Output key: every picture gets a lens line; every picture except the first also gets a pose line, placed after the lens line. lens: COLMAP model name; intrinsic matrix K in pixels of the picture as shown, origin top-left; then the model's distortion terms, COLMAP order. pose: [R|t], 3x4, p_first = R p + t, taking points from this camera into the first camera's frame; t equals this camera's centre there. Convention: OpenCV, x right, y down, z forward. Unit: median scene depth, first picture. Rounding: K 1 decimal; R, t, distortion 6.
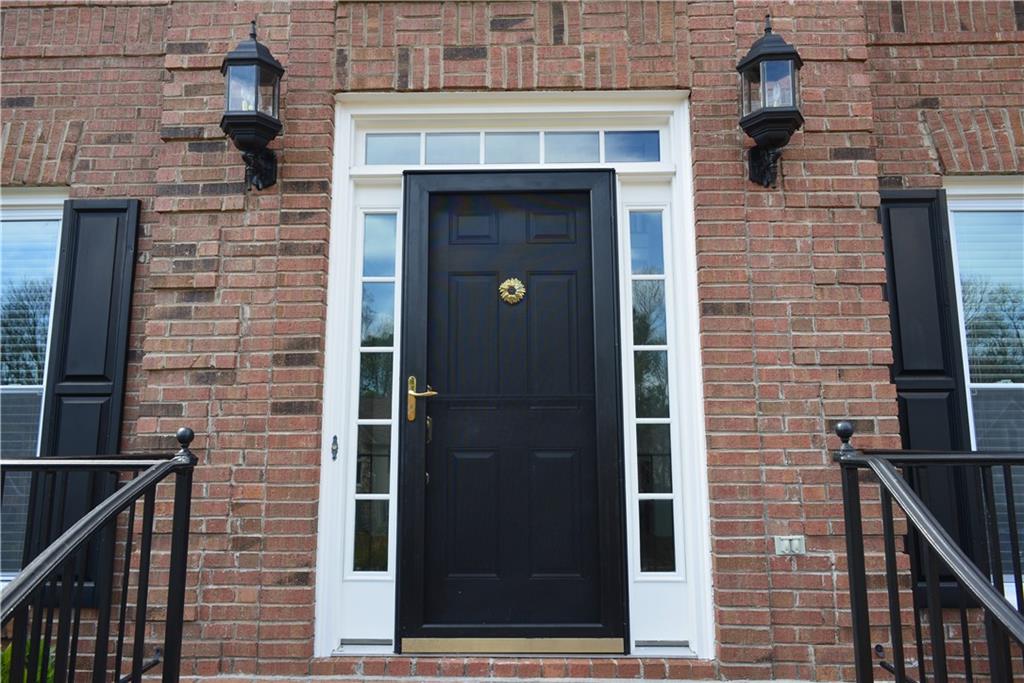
lens RADIAL K [[686.6, 0, 508.5], [0, 686.6, 341.6], [0, 0, 1]] dist [0.003630, -0.005108]
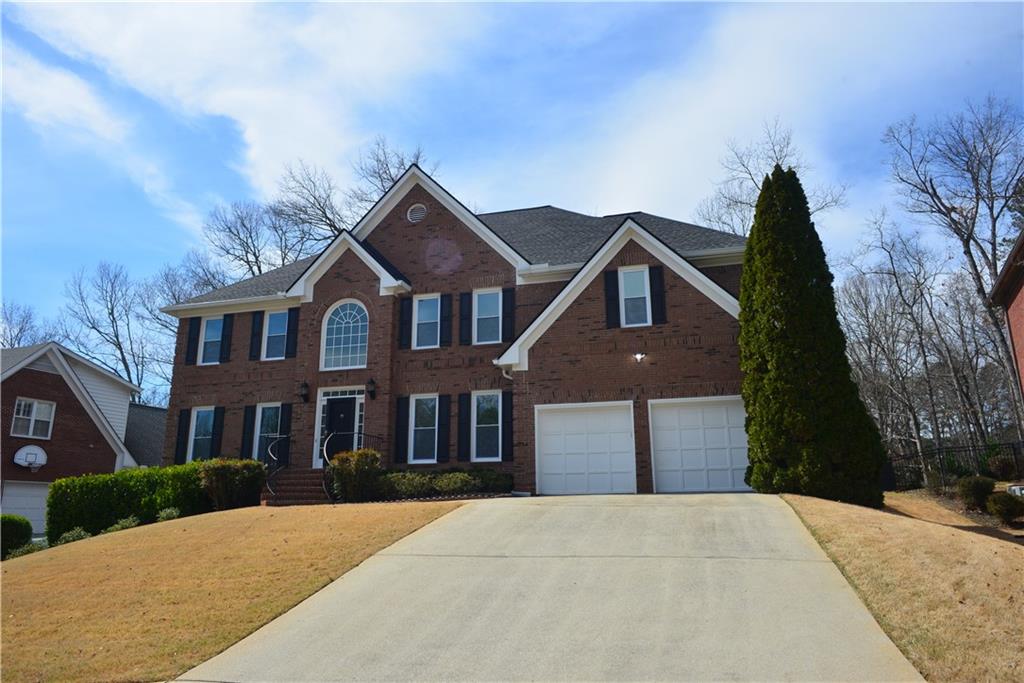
lens RADIAL K [[686.6, 0, 506.4], [0, 686.6, 347.6], [0, 0, 1]] dist [0.003630, -0.005108]
pose [[0.967525, -0.061886, -0.245083, 3.249623], [0.037979, 0.994151, -0.101103, -0.003143], [0.249906, 0.088511, 0.964216, -5.106153]]
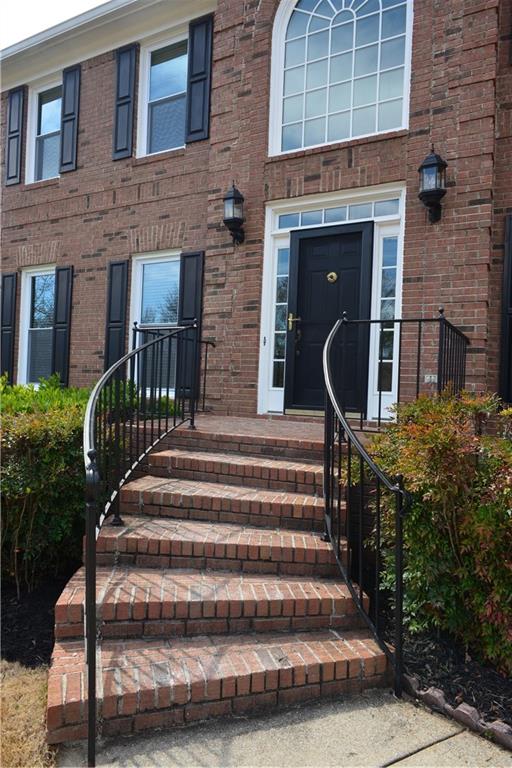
lens RADIAL K [[514.9, 0, 256.7], [0, 514.9, 390.0], [0, 0, 1]] dist [0.003630, -0.005108]
pose [[0.886253, 0.038499, -0.461599, 0.640529], [0.026473, 0.990701, 0.133454, 0.072169], [0.462445, -0.130494, 0.876993, -0.788128]]
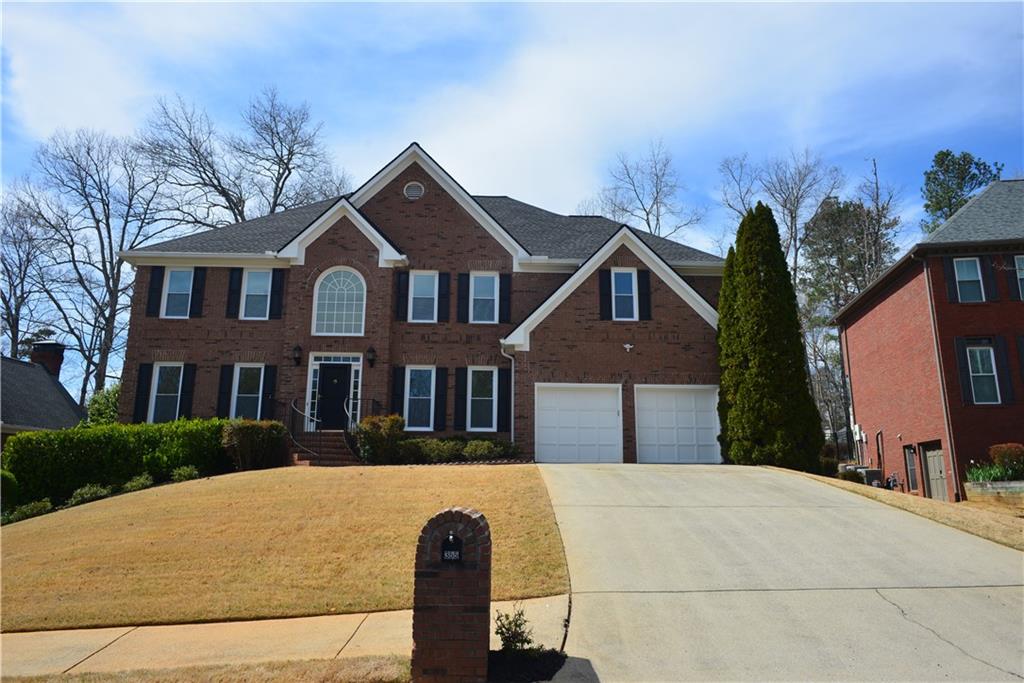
lens RADIAL K [[686.6, 0, 511.2], [0, 686.6, 343.1], [0, 0, 1]] dist [0.003630, -0.005108]
pose [[0.998239, 0.022614, 0.054834, 1.369665], [-0.018871, 0.997517, -0.067845, -0.027550], [-0.056232, 0.066690, 0.996188, -5.902706]]
